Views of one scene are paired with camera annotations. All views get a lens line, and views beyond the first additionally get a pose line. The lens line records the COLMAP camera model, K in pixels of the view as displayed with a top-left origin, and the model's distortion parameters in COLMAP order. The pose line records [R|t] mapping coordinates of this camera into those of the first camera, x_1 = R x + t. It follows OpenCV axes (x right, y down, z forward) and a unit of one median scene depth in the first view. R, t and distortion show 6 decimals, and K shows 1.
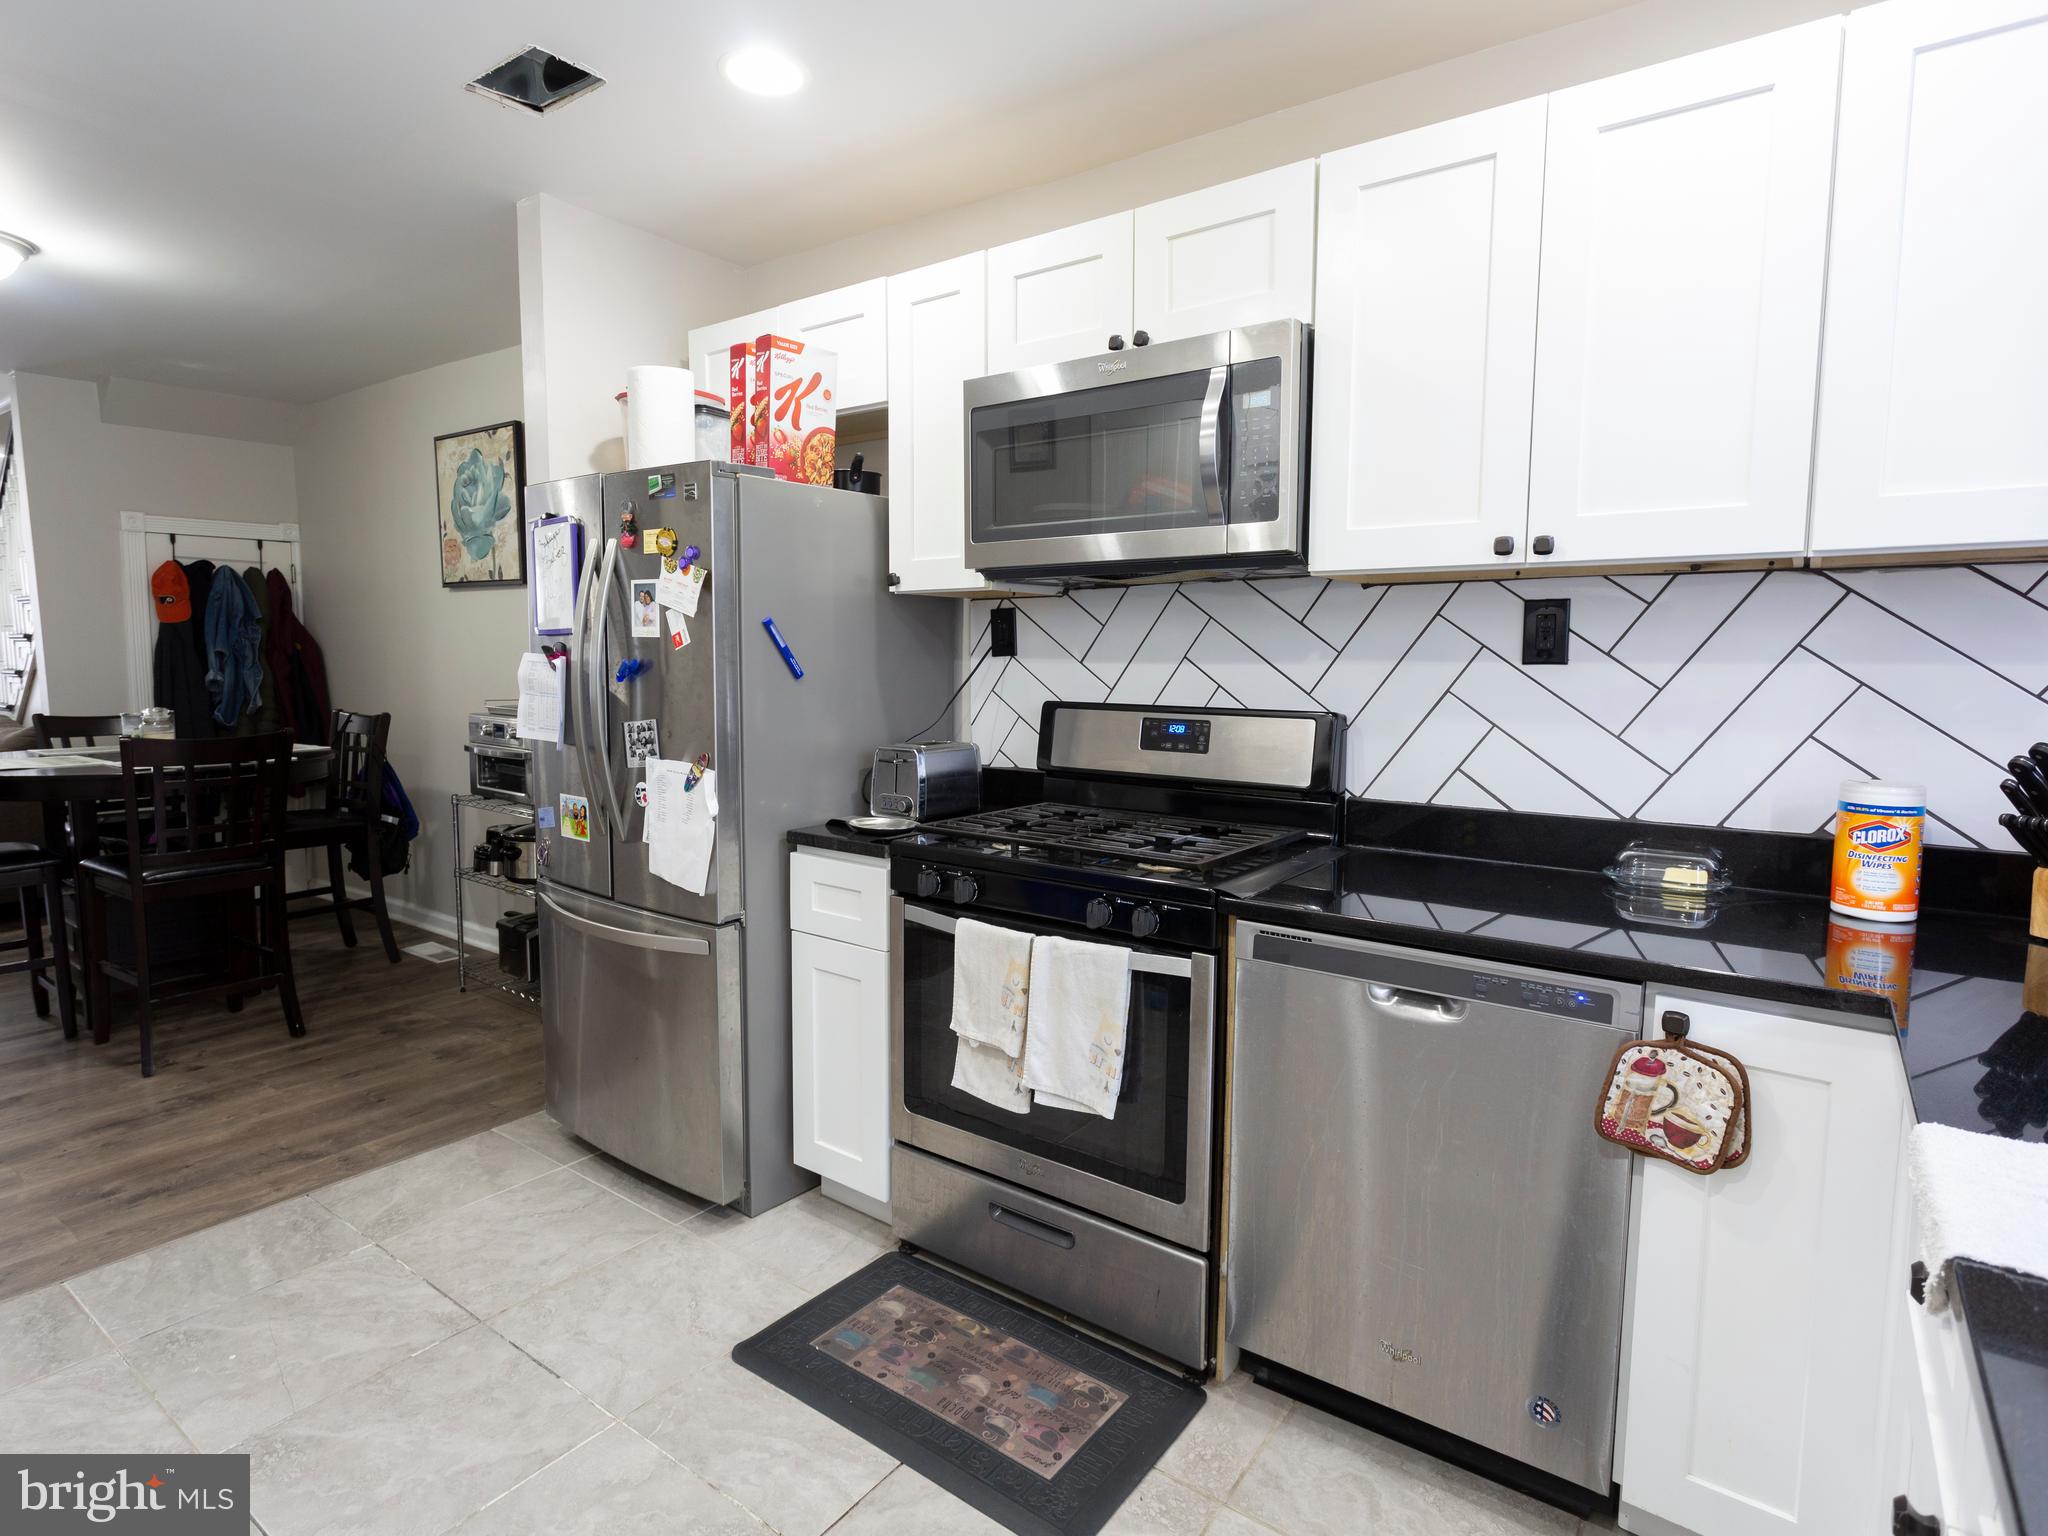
lens RADIAL K [[1074.5, 0, 1023.5], [0, 1074.5, 762.5], [0, 0, 1]] dist [0.001962, 0.001418]
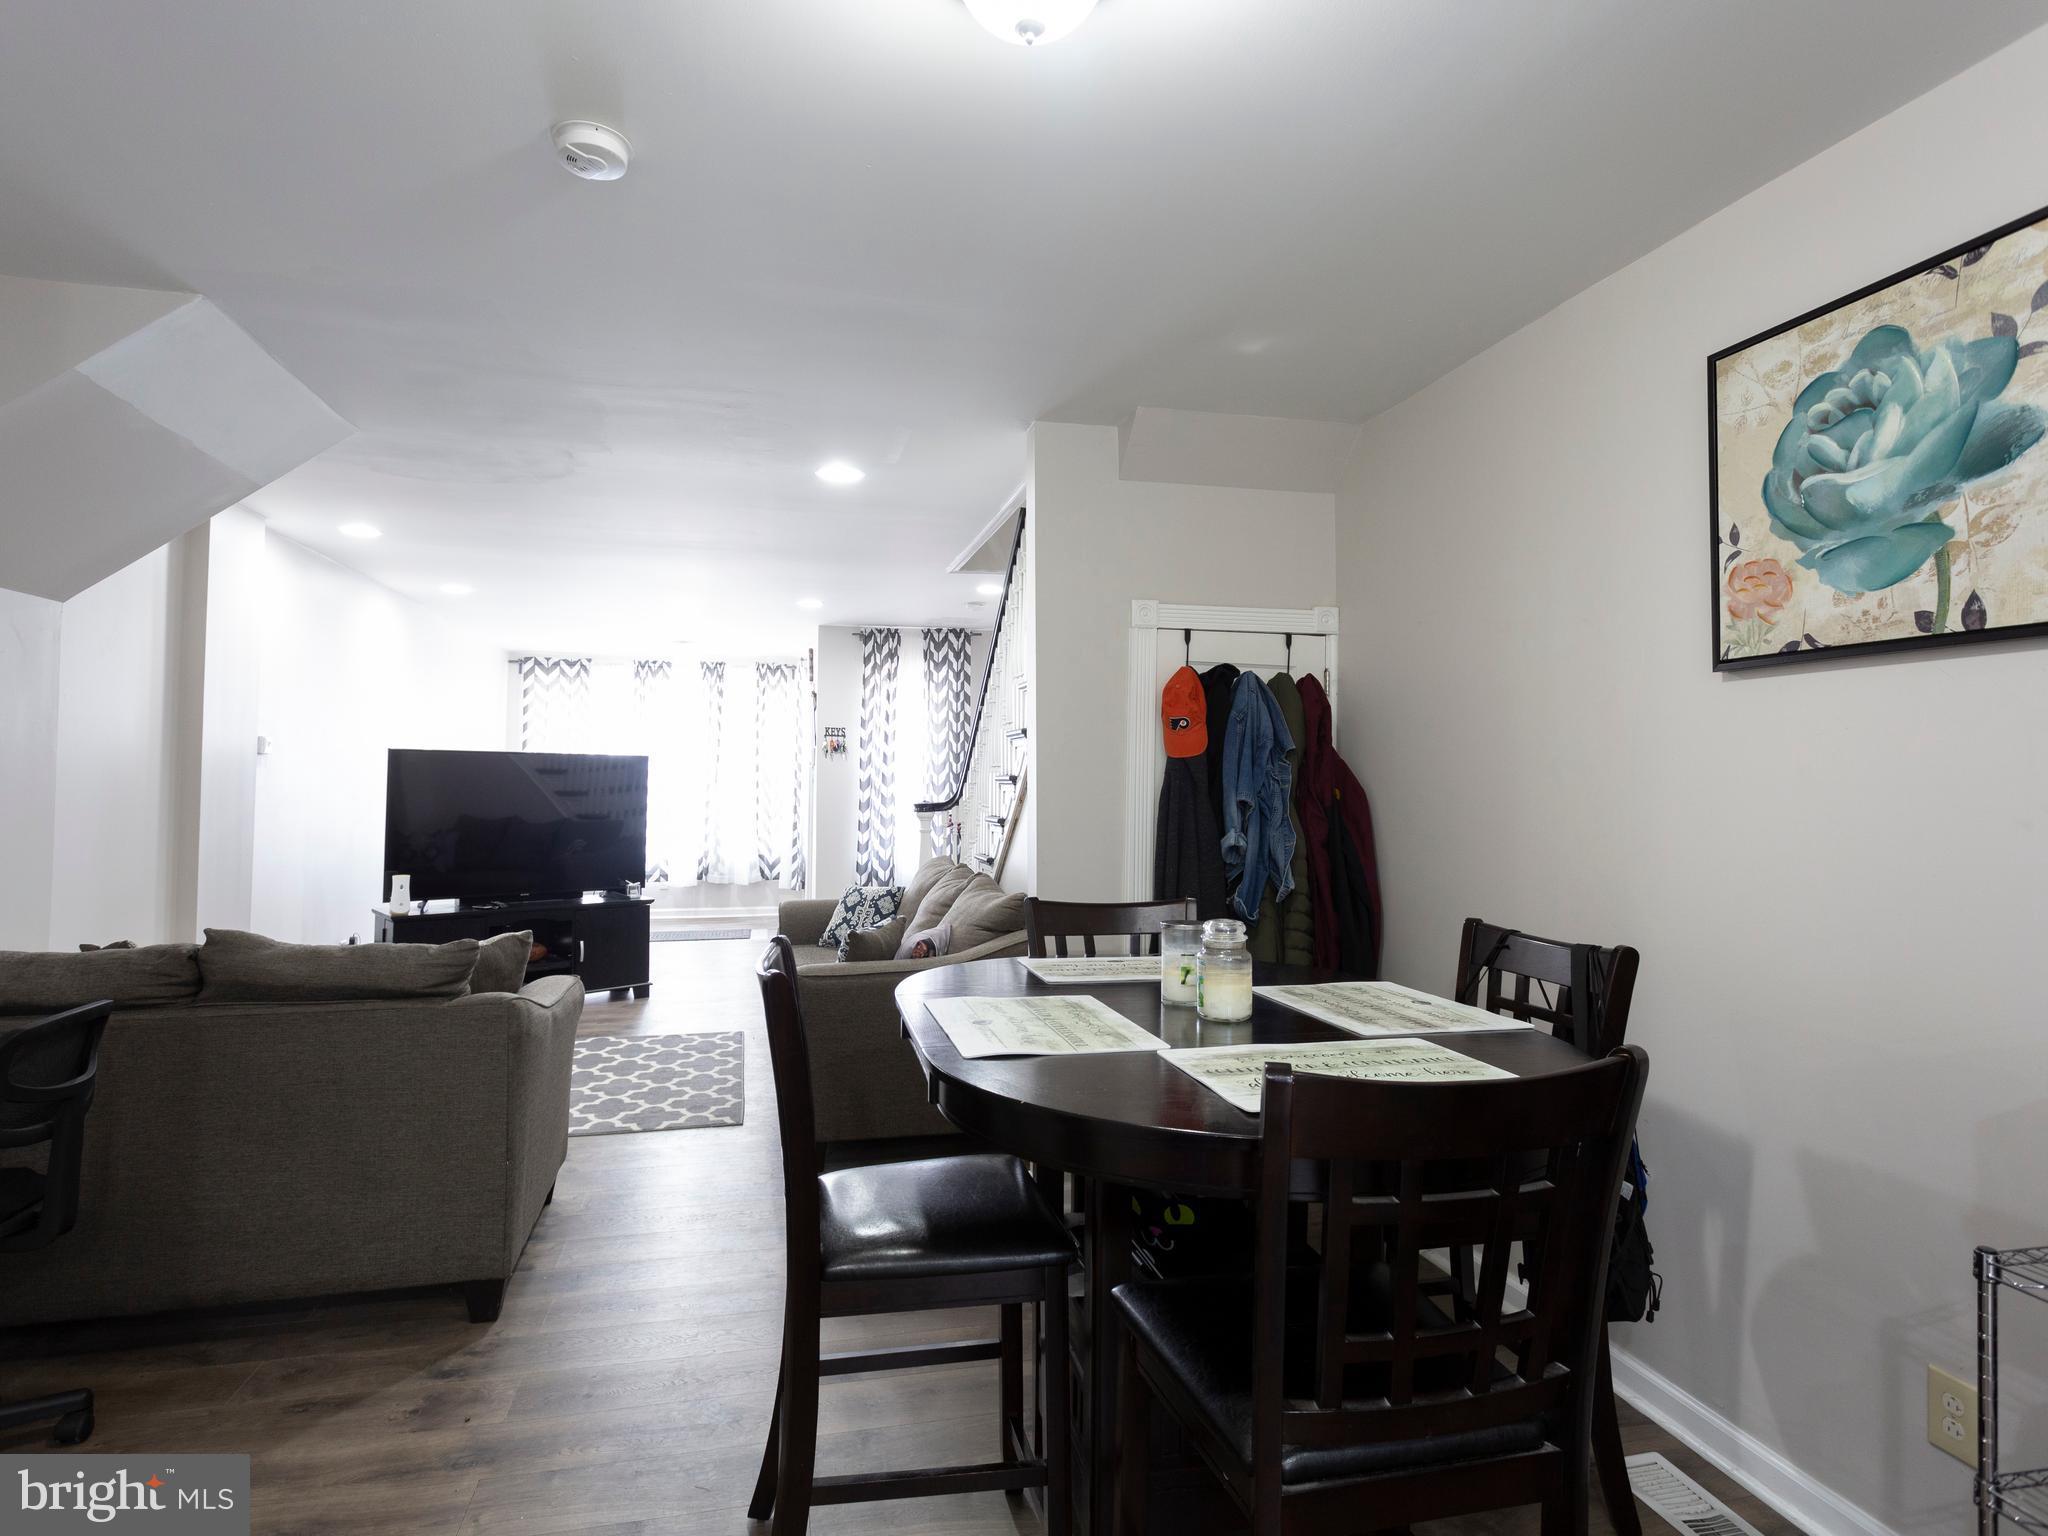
lens RADIAL K [[1124.9, 0, 1016.3], [0, 1124.9, 754.4], [0, 0, 1]] dist [0.004830, 0.001737]
pose [[0.750869, -0.012954, -0.660324, -0.408303], [-0.078905, 0.990887, -0.109163, -0.047377], [0.655721, 0.134071, 0.743004, 0.414245]]
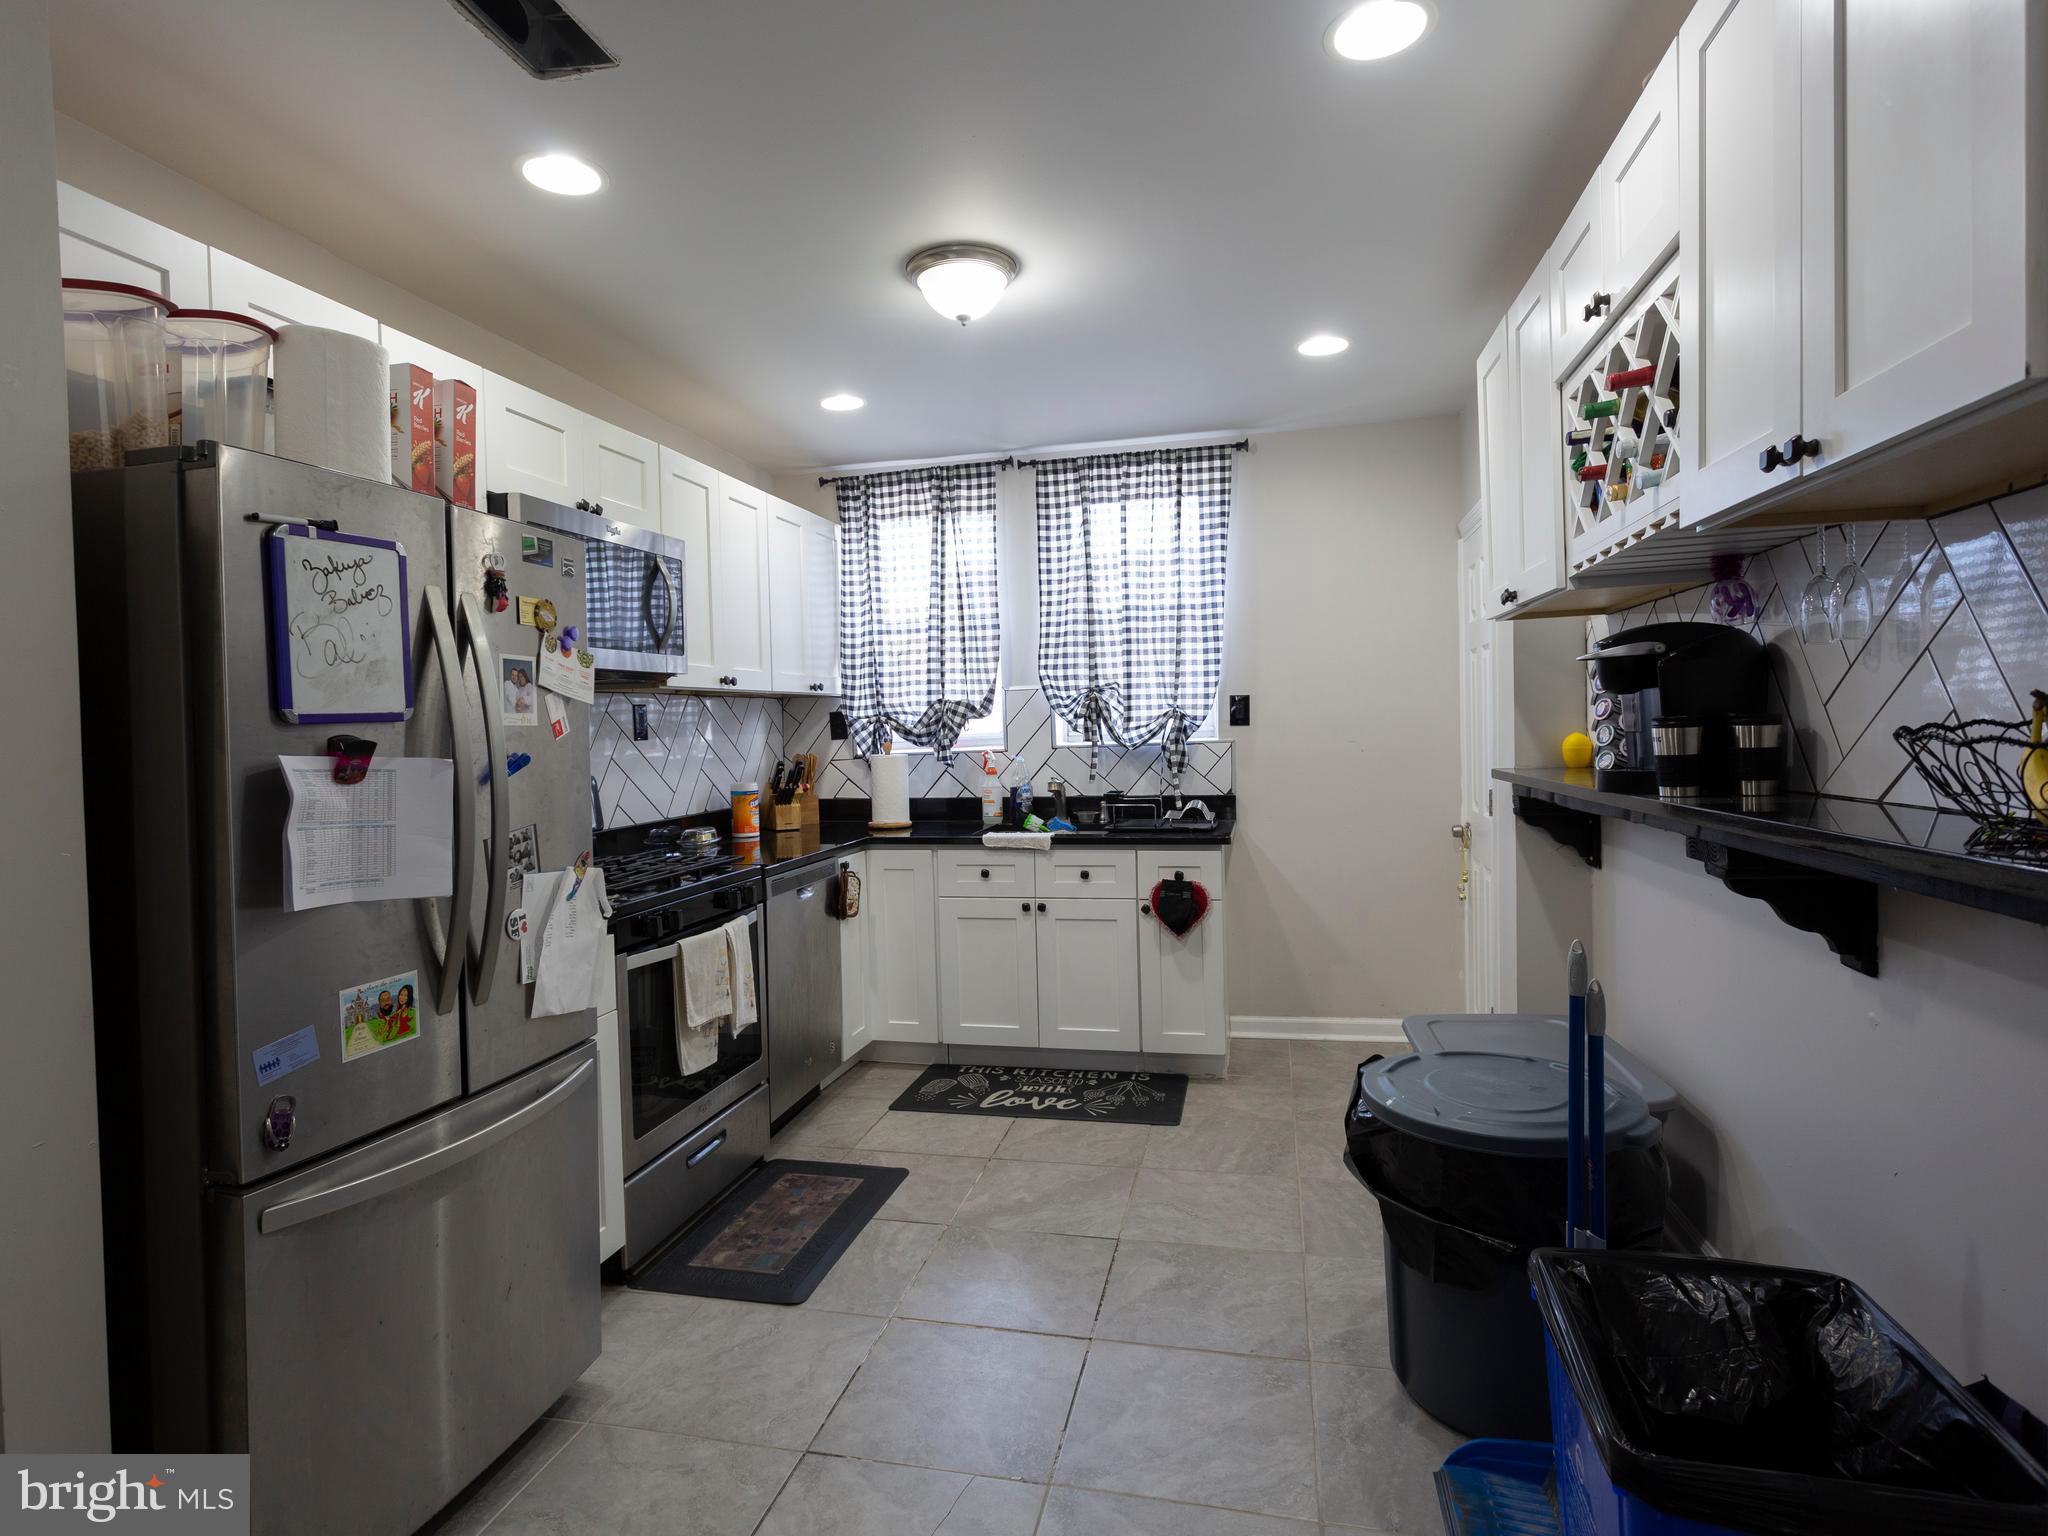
lens RADIAL K [[1074.5, 0, 1021.2], [0, 1074.5, 761.0], [0, 0, 1]] dist [0.001962, 0.001418]
pose [[-0.392719, -0.029690, 0.919179, -0.899564], [0.111196, 0.990613, 0.079505, -0.081564], [-0.912911, 0.133432, -0.385731, 0.703146]]
